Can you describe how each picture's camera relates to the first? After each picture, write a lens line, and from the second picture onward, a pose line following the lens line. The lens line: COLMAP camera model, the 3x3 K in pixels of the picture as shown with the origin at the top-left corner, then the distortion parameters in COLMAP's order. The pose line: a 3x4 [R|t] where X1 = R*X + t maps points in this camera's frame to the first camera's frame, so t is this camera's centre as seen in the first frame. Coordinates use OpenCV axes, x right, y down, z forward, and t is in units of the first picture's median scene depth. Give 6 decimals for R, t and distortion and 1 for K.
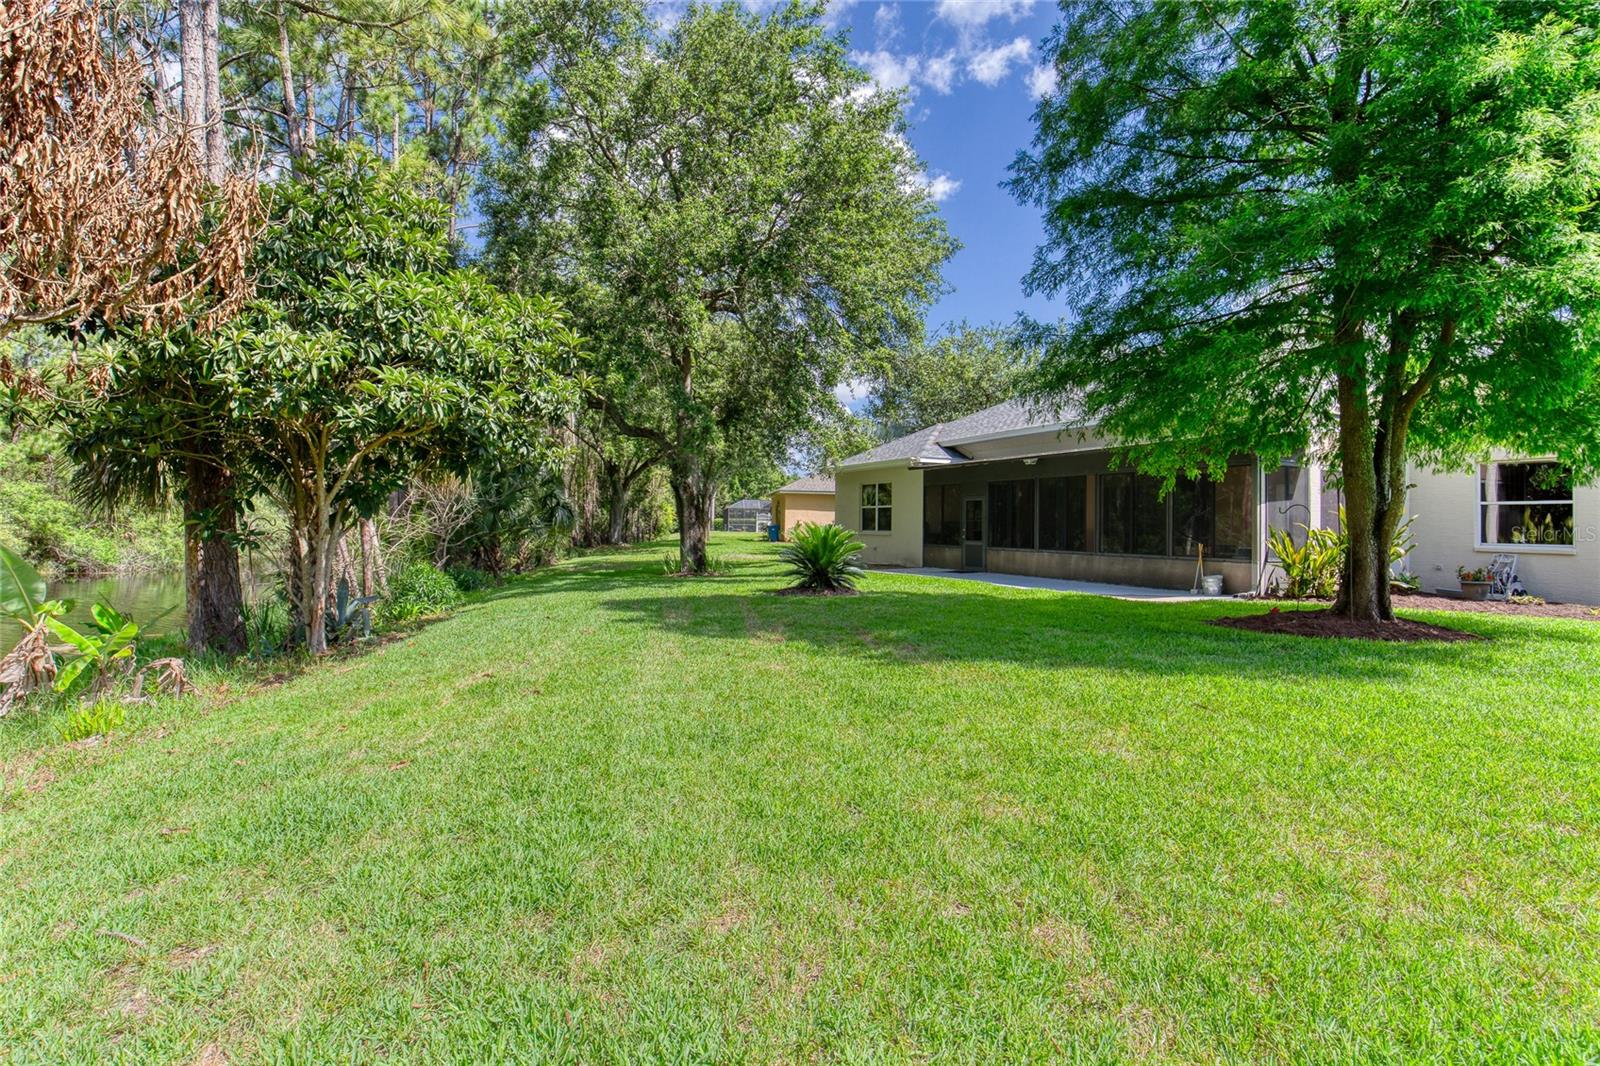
lens RADIAL K [[740.1, 0, 779.2], [0, 740.1, 506.9], [0, 0, 1]] dist [-0.010588, 0.001002]
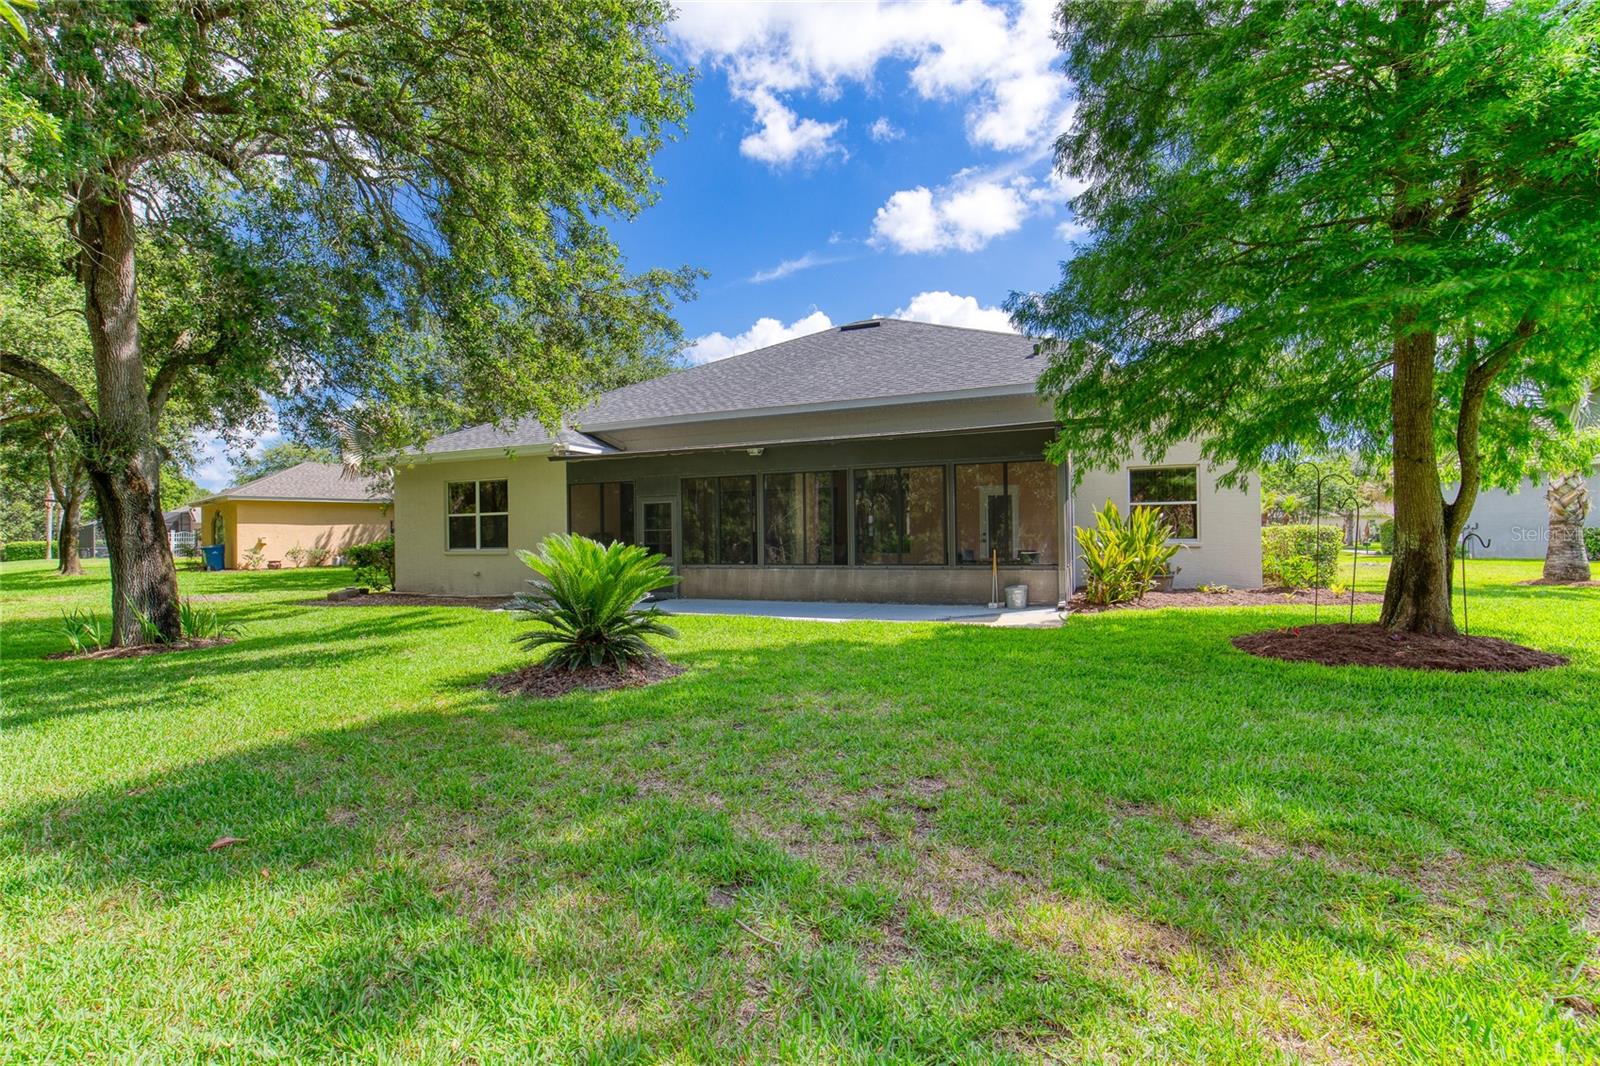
lens RADIAL K [[740.1, 0, 779.2], [0, 740.1, 506.9], [0, 0, 1]] dist [-0.010588, 0.001002]
pose [[0.762647, 0.001083, 0.646814, -0.271196], [0.009493, 0.999872, -0.012868, 0.012861], [-0.646745, 0.015954, 0.762539, 0.772373]]
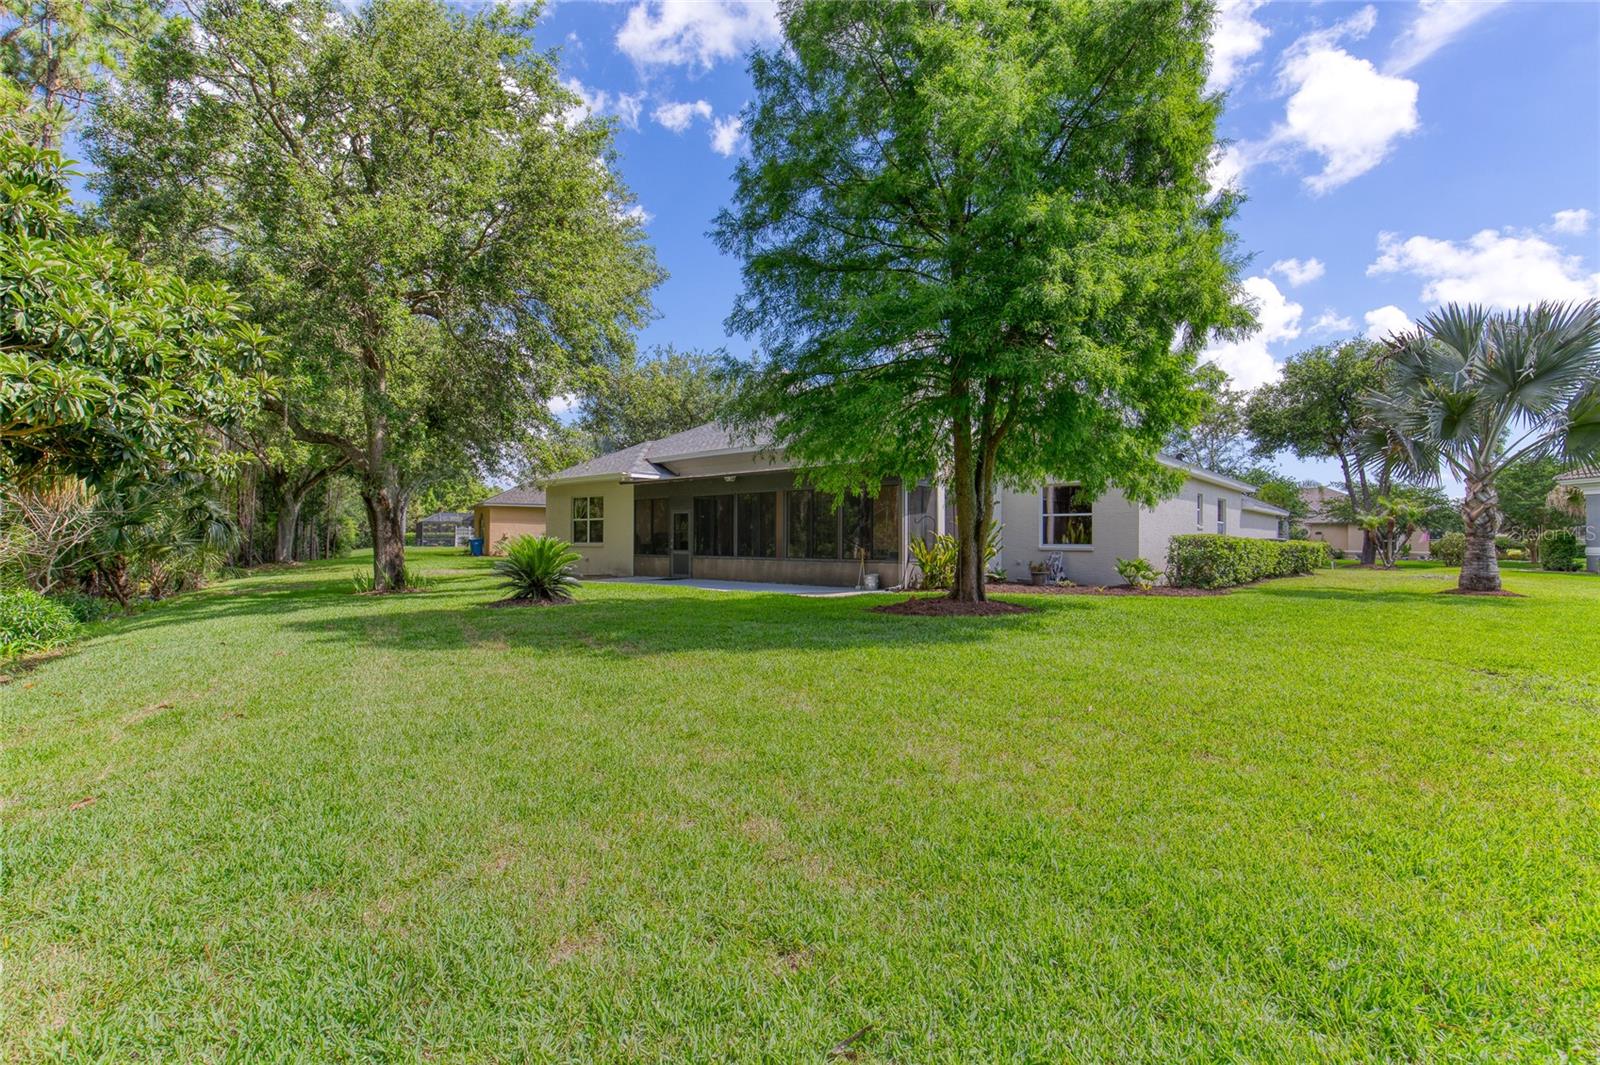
lens RADIAL K [[716.7, 0, 771.0], [0, 716.7, 529.0], [0, 0, 1]] dist [-0.000723, 0.000053]
pose [[0.926171, -0.008127, 0.377015, -0.025737], [0.003216, 0.999902, 0.013655, 0.001008], [-0.377089, -0.011434, 0.926107, -0.061205]]
